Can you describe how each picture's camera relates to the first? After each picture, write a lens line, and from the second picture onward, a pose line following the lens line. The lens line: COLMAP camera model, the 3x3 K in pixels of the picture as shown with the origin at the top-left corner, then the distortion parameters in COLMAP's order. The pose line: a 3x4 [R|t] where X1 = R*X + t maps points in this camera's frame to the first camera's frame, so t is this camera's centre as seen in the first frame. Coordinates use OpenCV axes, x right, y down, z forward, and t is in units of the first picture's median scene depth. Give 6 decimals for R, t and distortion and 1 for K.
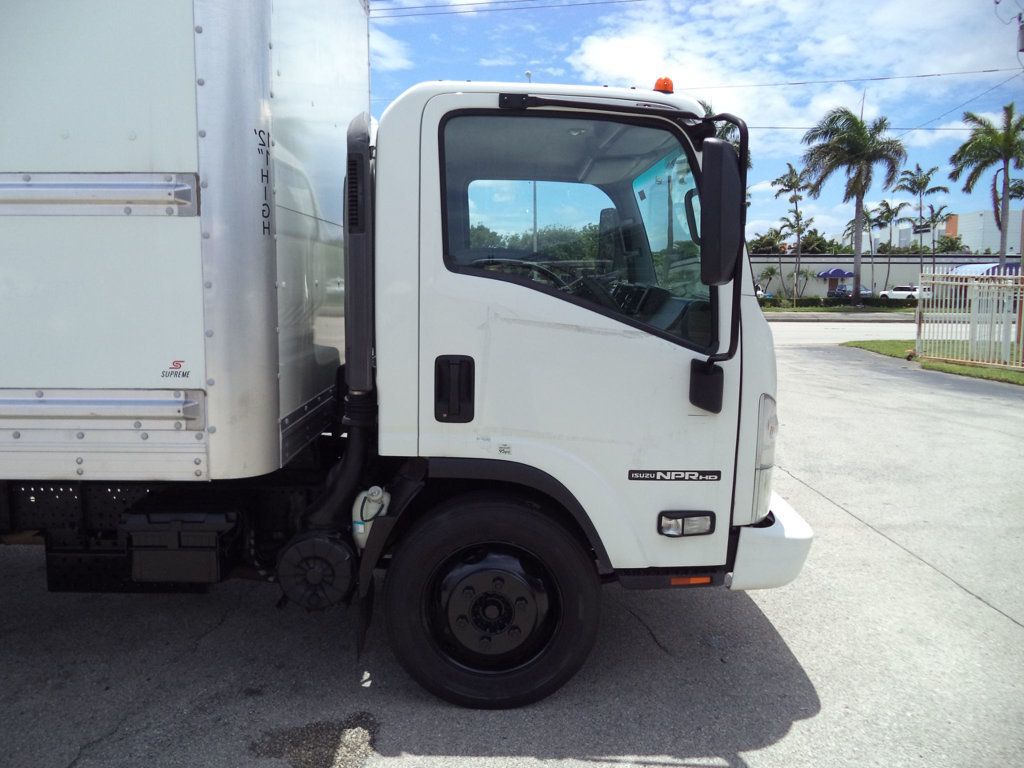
lens RADIAL K [[827.8, 0, 522.5], [0, 827.8, 393.0], [0, 0, 1]] dist [-0.017986, -0.015977]
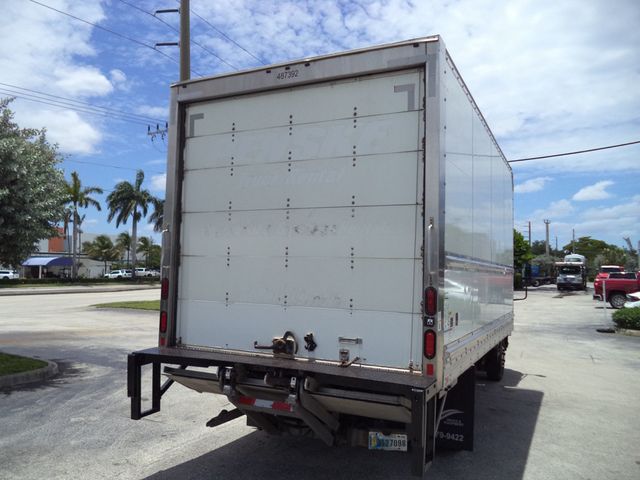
lens RADIAL K [[517.4, 0, 318.6], [0, 517.4, 239.7], [0, 0, 1]] dist [-0.017986, -0.015977]
pose [[0.459209, 0.065005, 0.885947, -3.232877], [0.098697, 0.987411, -0.123606, -0.137962], [-0.882829, 0.144201, 0.447012, 0.532223]]
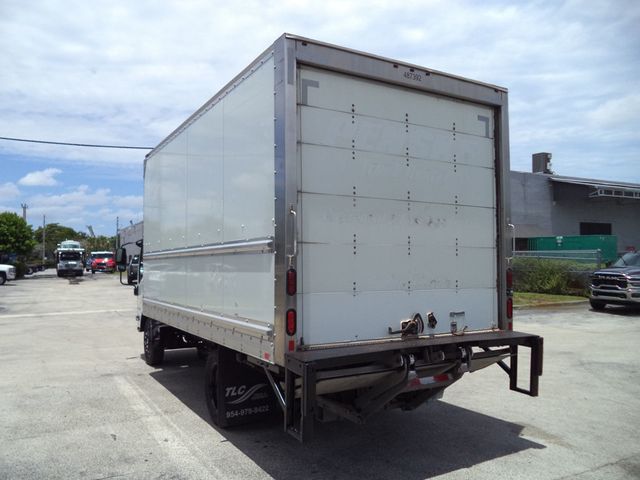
lens RADIAL K [[517.4, 0, 317.0], [0, 517.4, 242.4], [0, 0, 1]] dist [-0.017986, -0.015977]
pose [[-0.484958, 0.036579, 0.873772, -3.222204], [0.119918, 0.992469, 0.025008, -0.354157], [-0.866277, 0.116909, -0.485692, 2.217935]]
